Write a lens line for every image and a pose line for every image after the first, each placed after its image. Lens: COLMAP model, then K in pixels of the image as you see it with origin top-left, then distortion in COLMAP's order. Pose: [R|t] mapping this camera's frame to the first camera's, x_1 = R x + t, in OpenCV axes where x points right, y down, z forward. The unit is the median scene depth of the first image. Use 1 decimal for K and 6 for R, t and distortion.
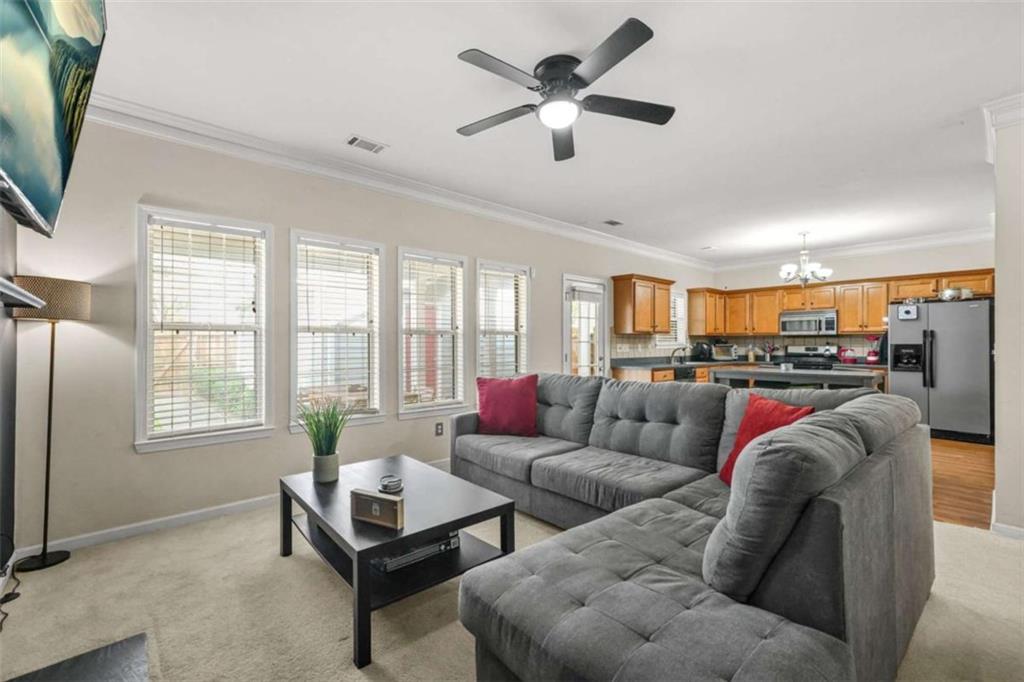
lens RADIAL K [[467.9, 0, 494.9], [0, 467.9, 342.4], [0, 0, 1]] dist [0.025290, 0.000673]
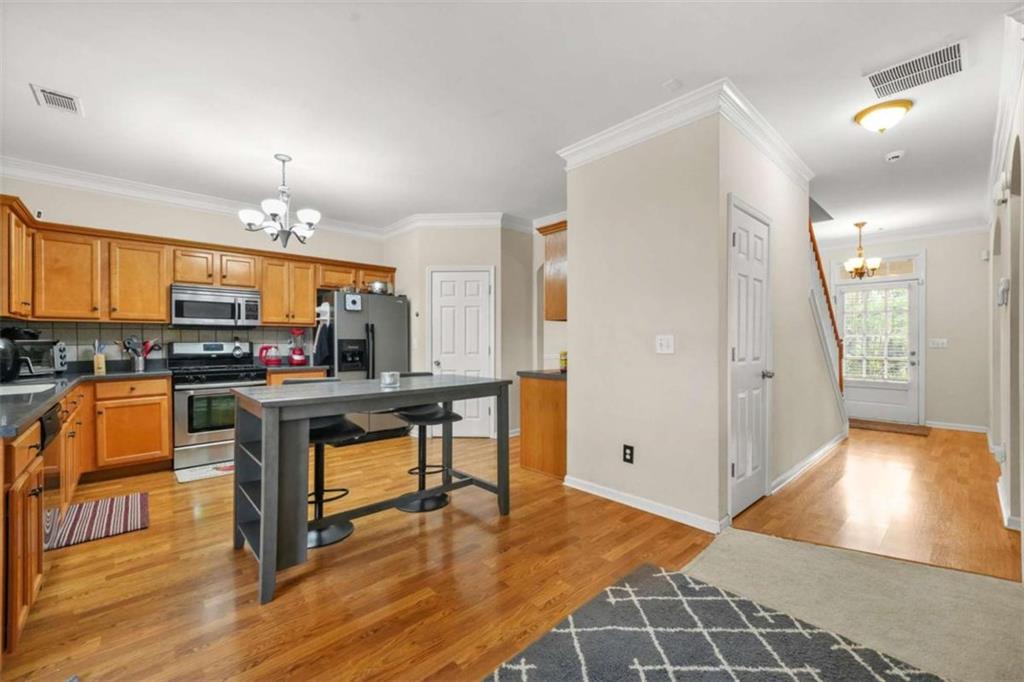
lens RADIAL K [[424.1, 0, 498.0], [0, 424.1, 342.7], [0, 0, 1]] dist [0.021782, 0.000302]
pose [[0.012784, -0.001838, 0.999917, 0.090390], [0.000431, 0.999998, 0.001833, 0.007504], [-0.999918, 0.000407, 0.012785, 0.647126]]
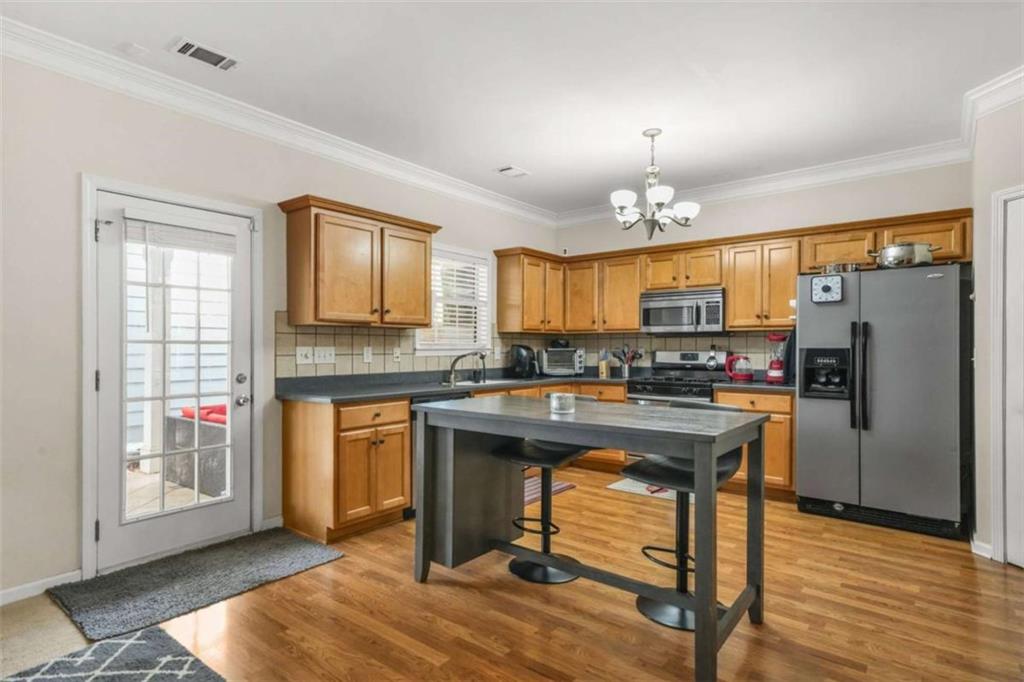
lens RADIAL K [[549.5, 0, 508.3], [0, 549.5, 348.7], [0, 0, 1]] dist [0.032497, 0.000195]
pose [[0.987523, 0.002062, 0.157464, 0.365966], [-0.002841, 0.999985, 0.004724, 0.001899], [-0.157452, -0.005113, 0.987513, 0.388642]]
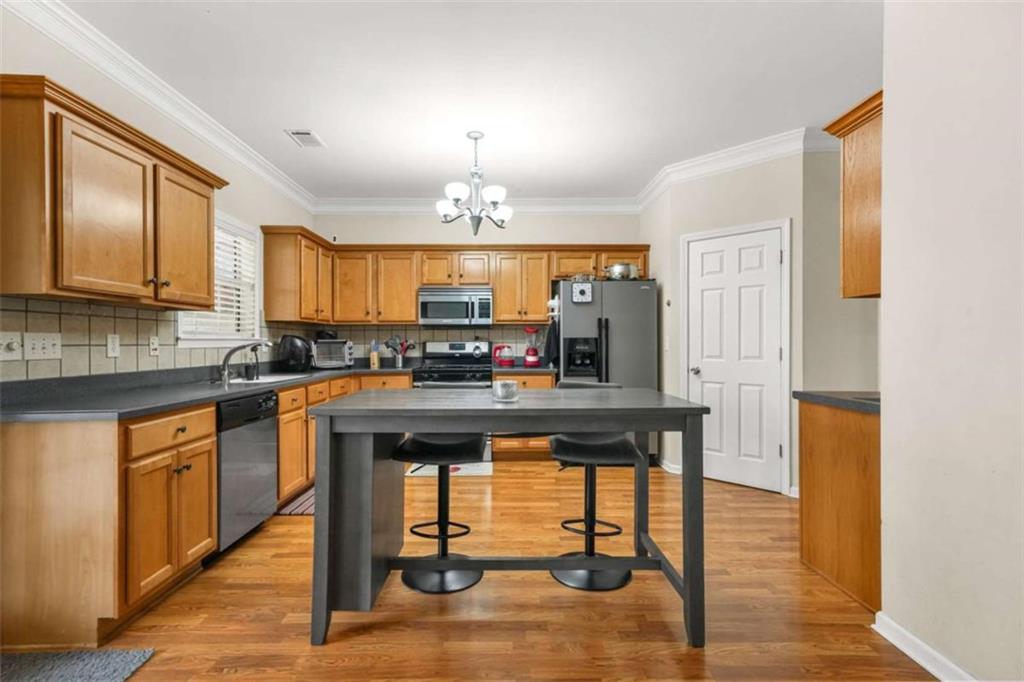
lens RADIAL K [[473.2, 0, 503.7], [0, 473.2, 343.5], [0, 0, 1]] dist [0.025255, 0.000195]
pose [[0.671361, -0.001285, 0.741129, 0.239158], [0.000682, 0.999999, 0.001116, 0.009913], [-0.741130, -0.000244, 0.671362, 0.546915]]
